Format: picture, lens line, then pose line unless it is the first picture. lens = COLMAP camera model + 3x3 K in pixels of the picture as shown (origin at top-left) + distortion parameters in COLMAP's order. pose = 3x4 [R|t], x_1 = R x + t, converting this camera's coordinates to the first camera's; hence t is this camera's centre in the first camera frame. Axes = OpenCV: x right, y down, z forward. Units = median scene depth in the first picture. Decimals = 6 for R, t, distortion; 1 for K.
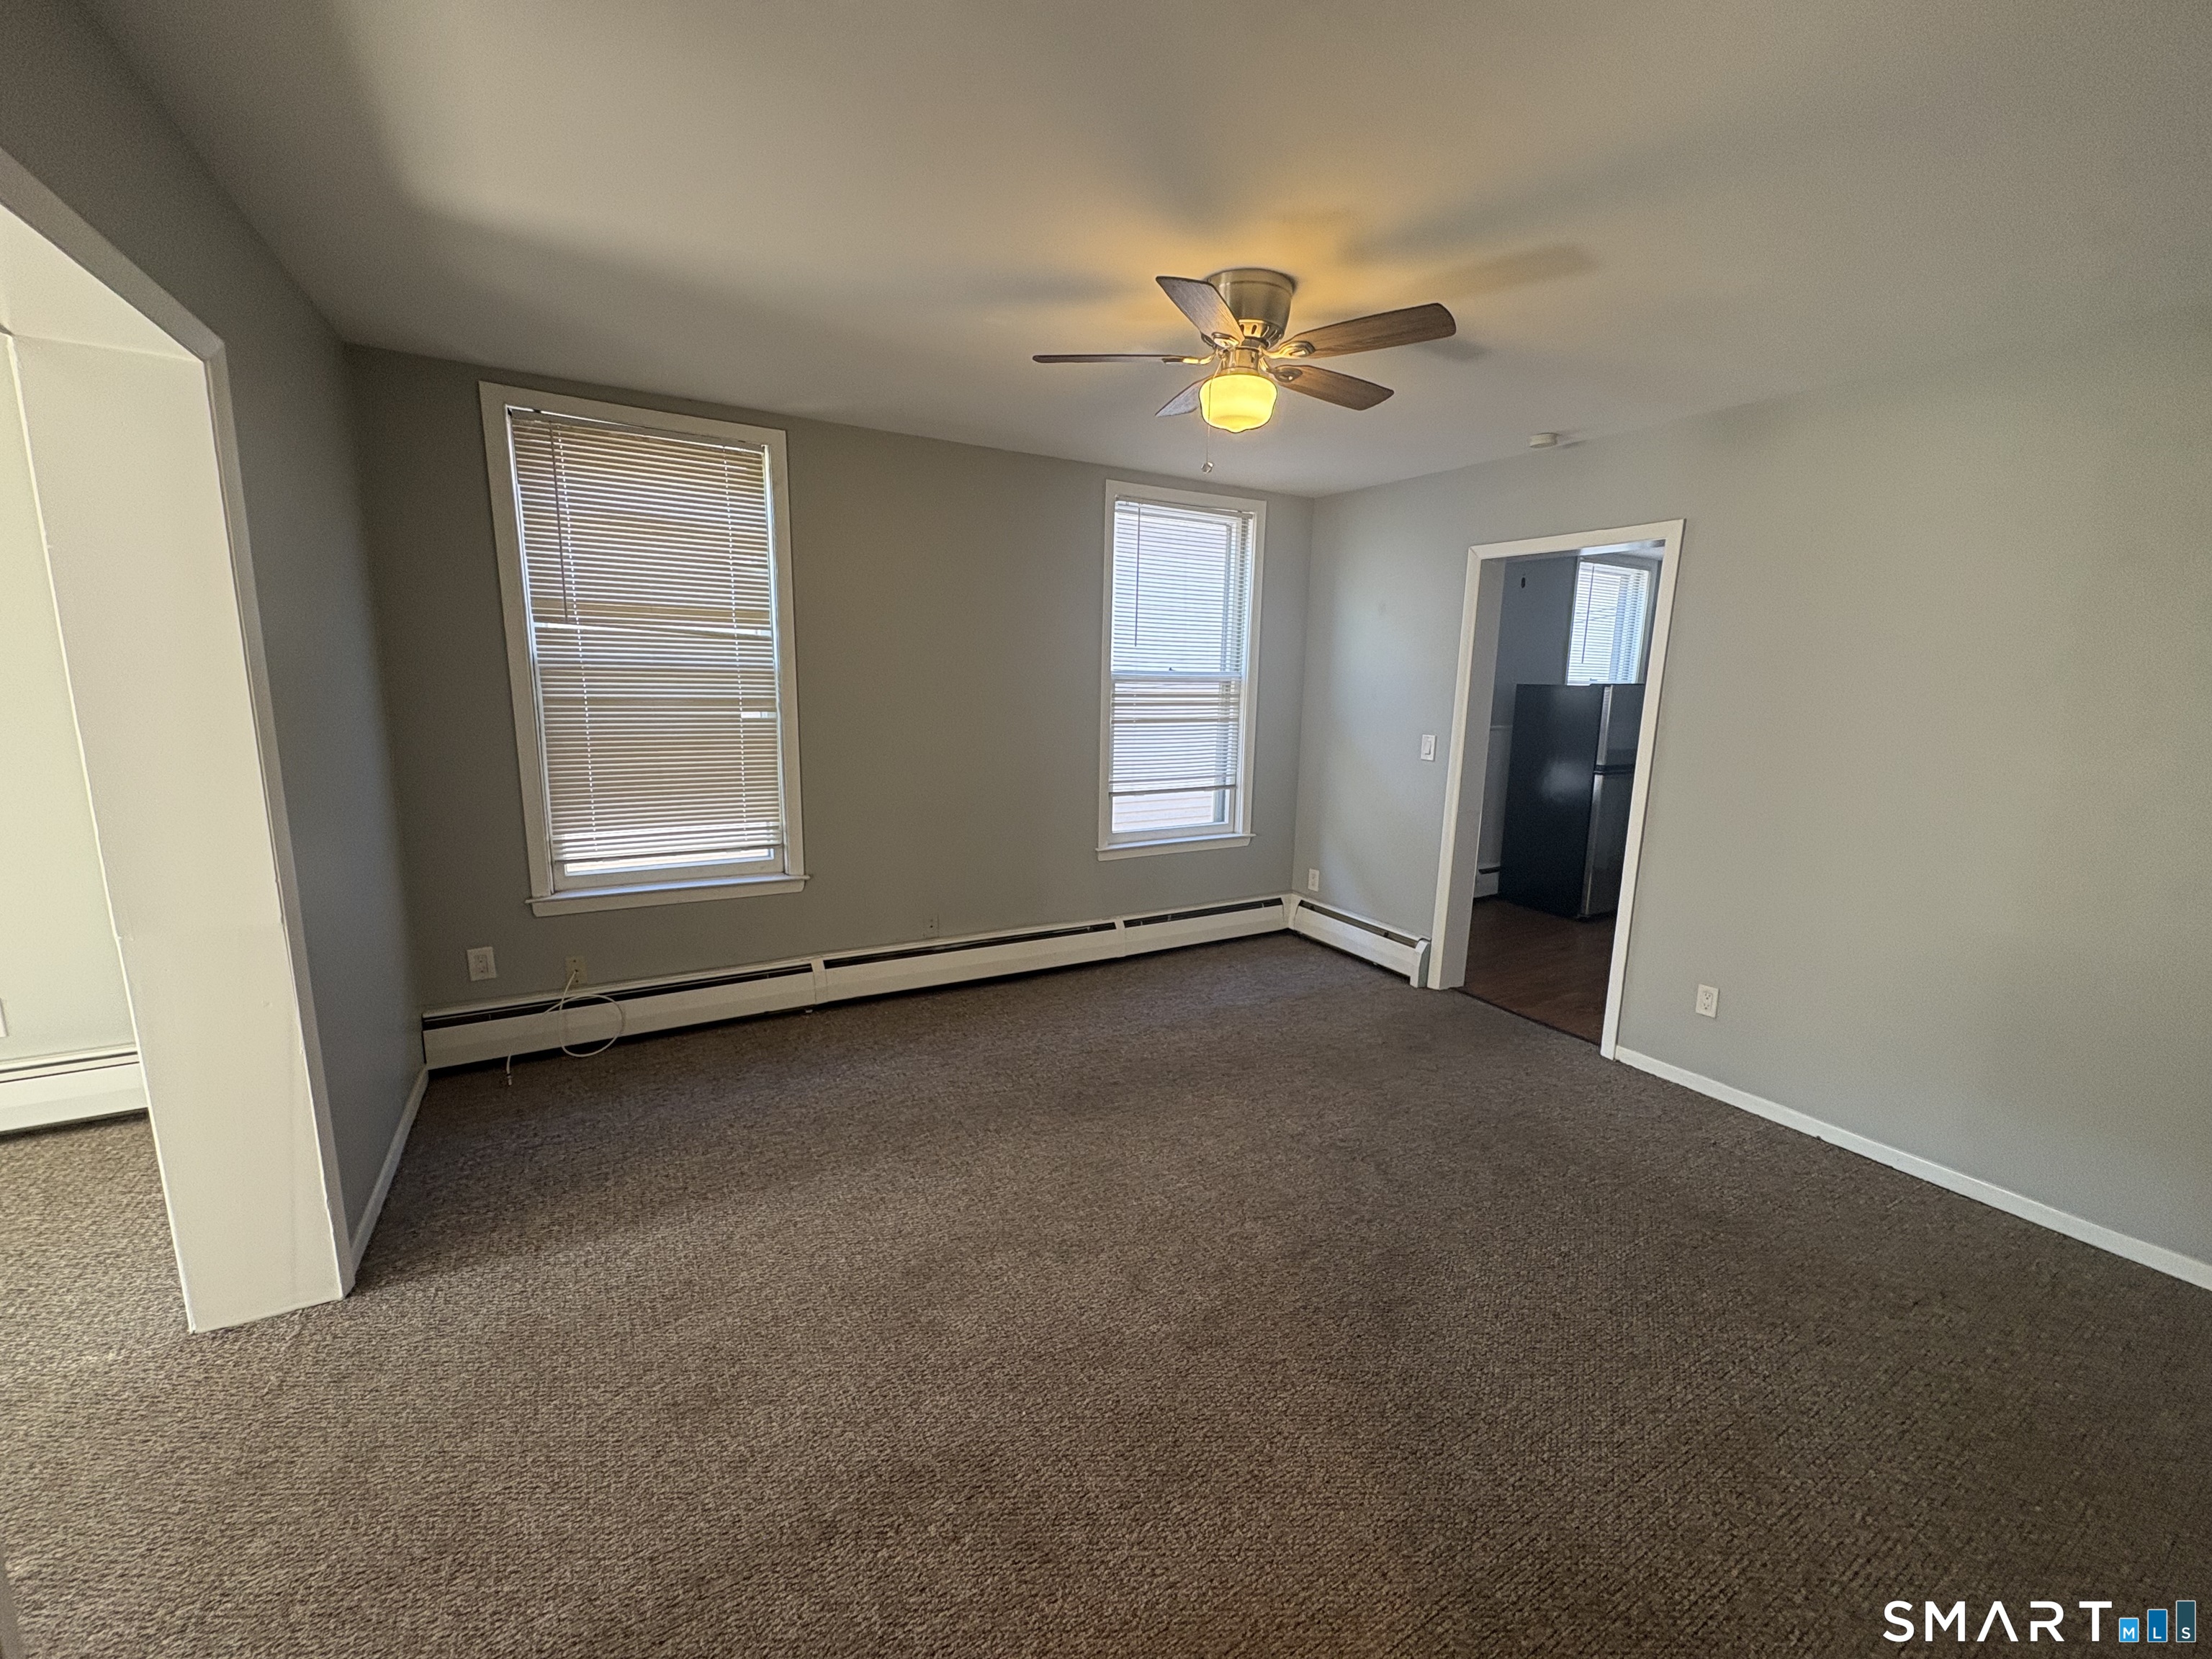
lens RADIAL K [[877.8, 0, 1106.0], [0, 877.8, 829.5], [0, 0, 1]] dist [0.001128, 0.000046]
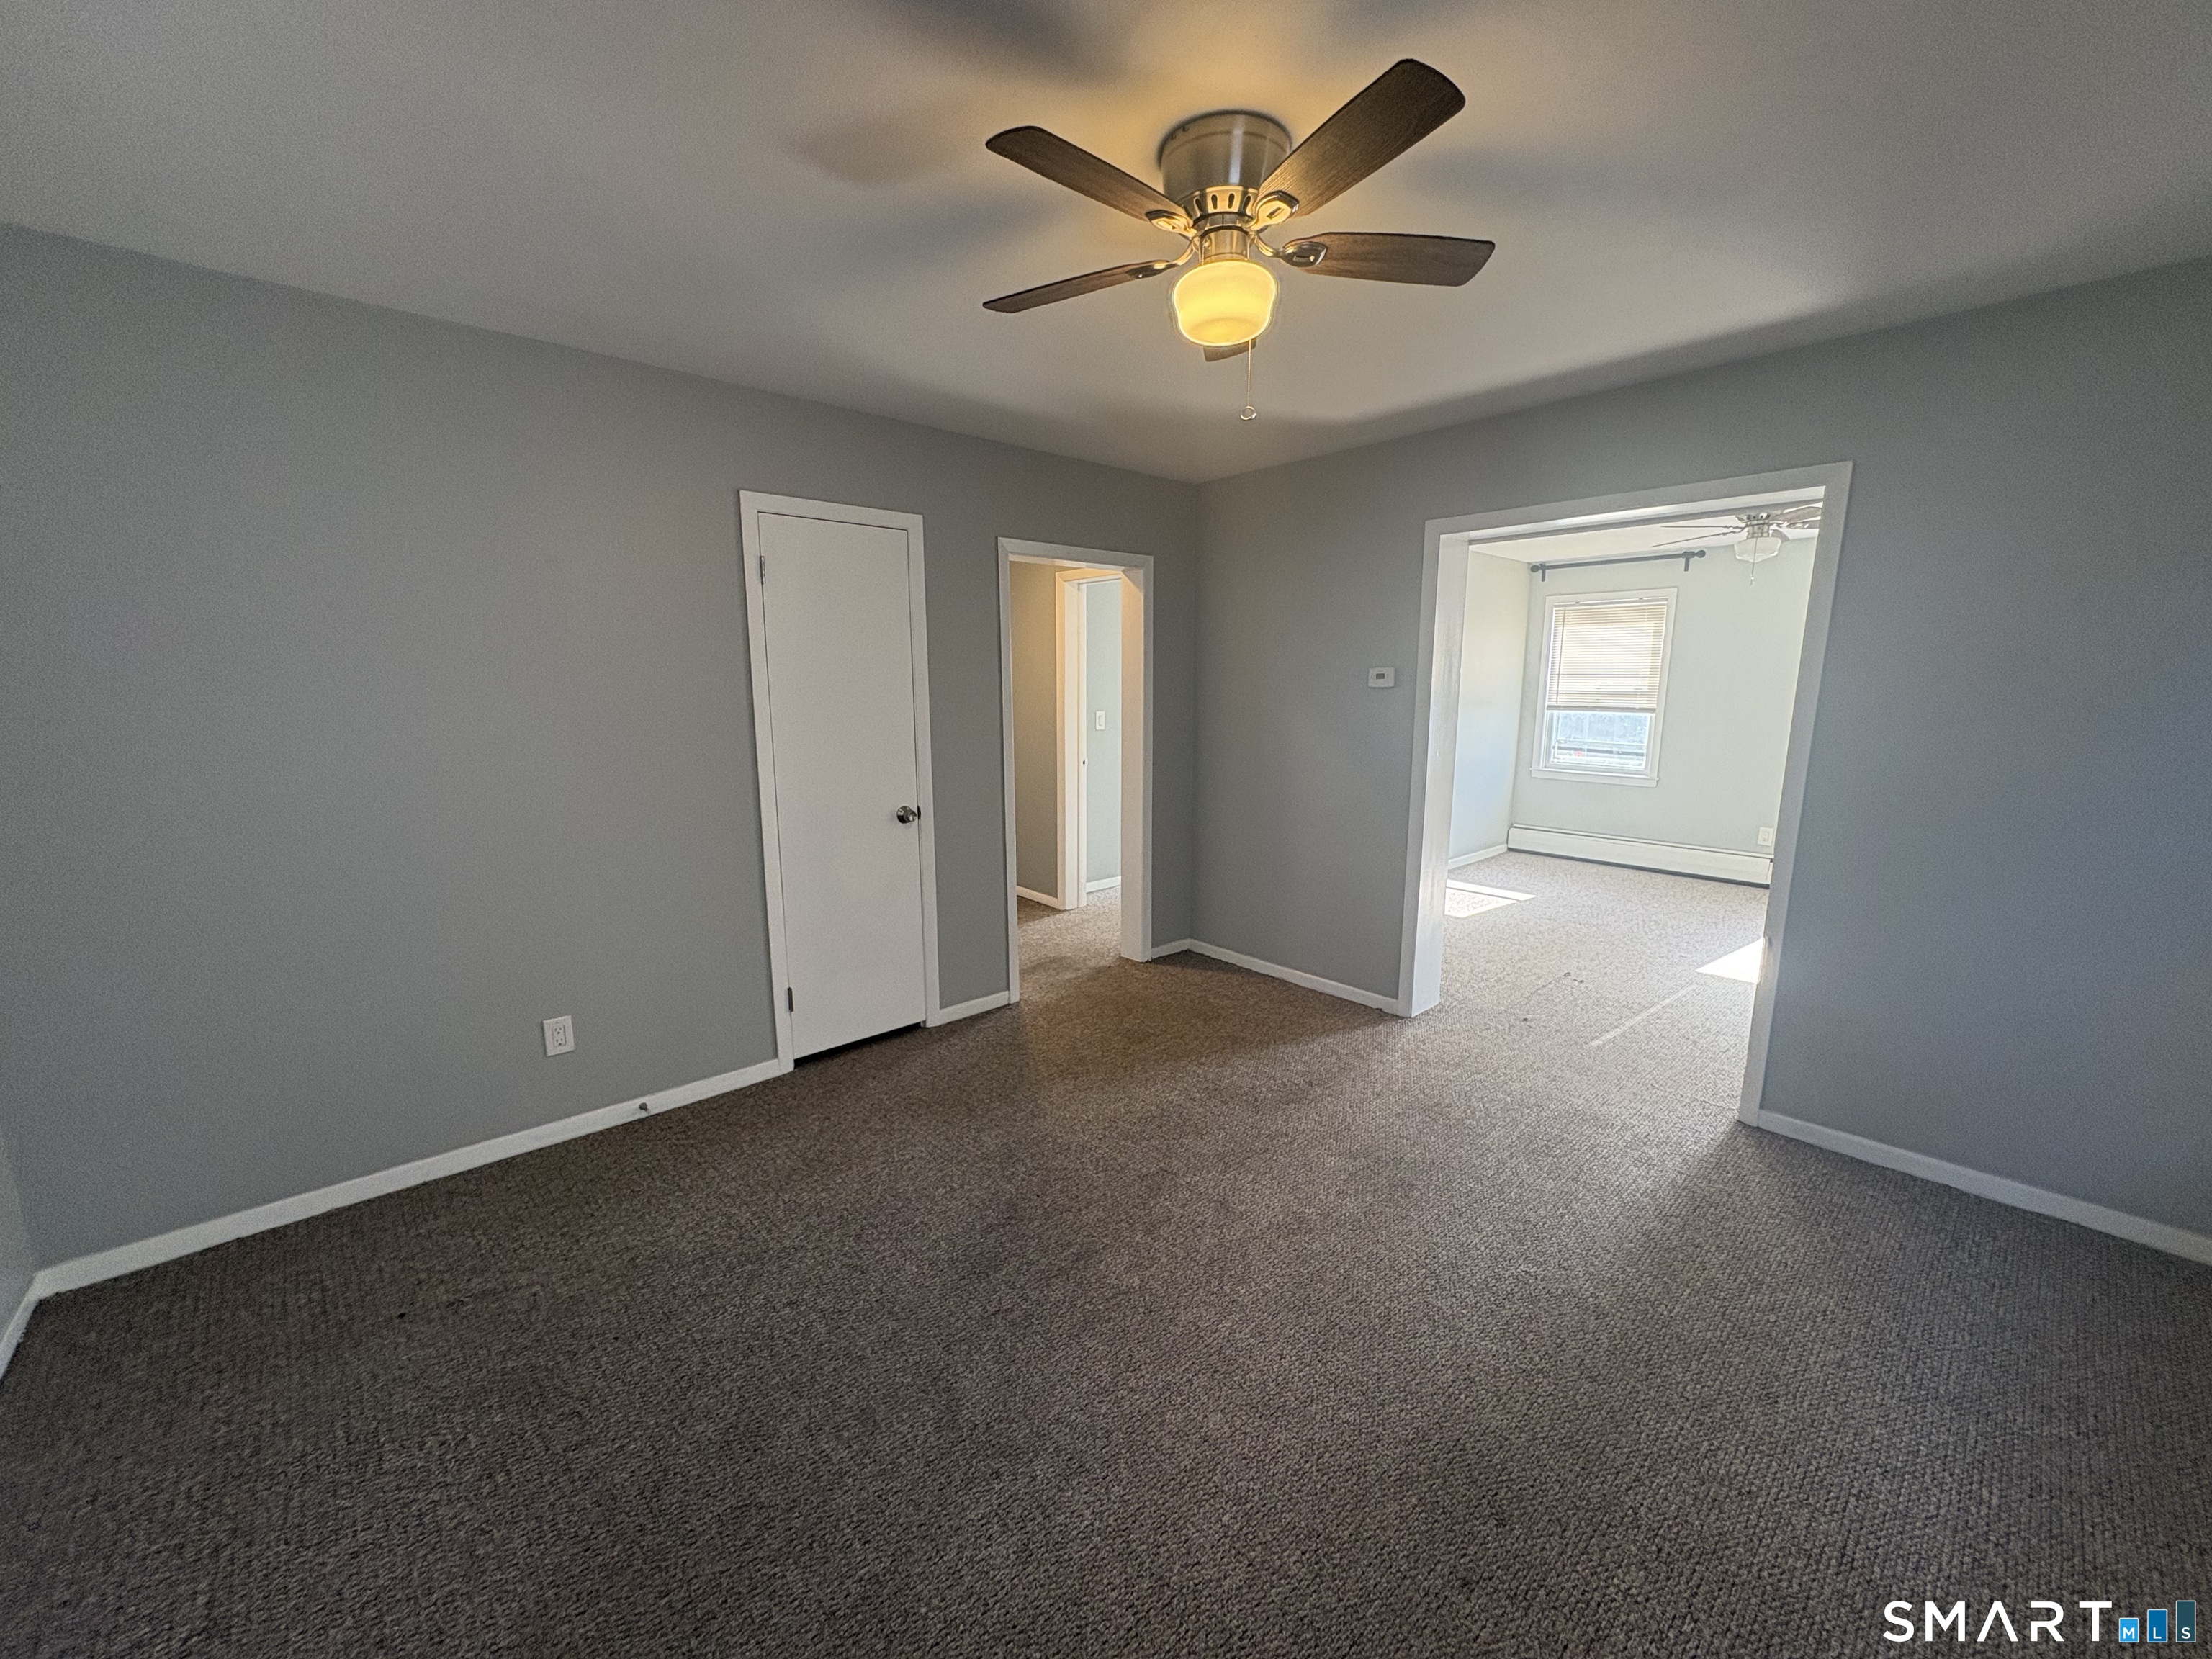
lens RADIAL K [[877.8, 0, 1106.0], [0, 877.8, 829.5], [0, 0, 1]] dist [0.001128, 0.000046]
pose [[-0.978510, 0.010296, -0.205942, 0.404982], [-0.060881, 0.939802, 0.336253, -0.309966], [0.197007, 0.341565, -0.918979, 1.807061]]
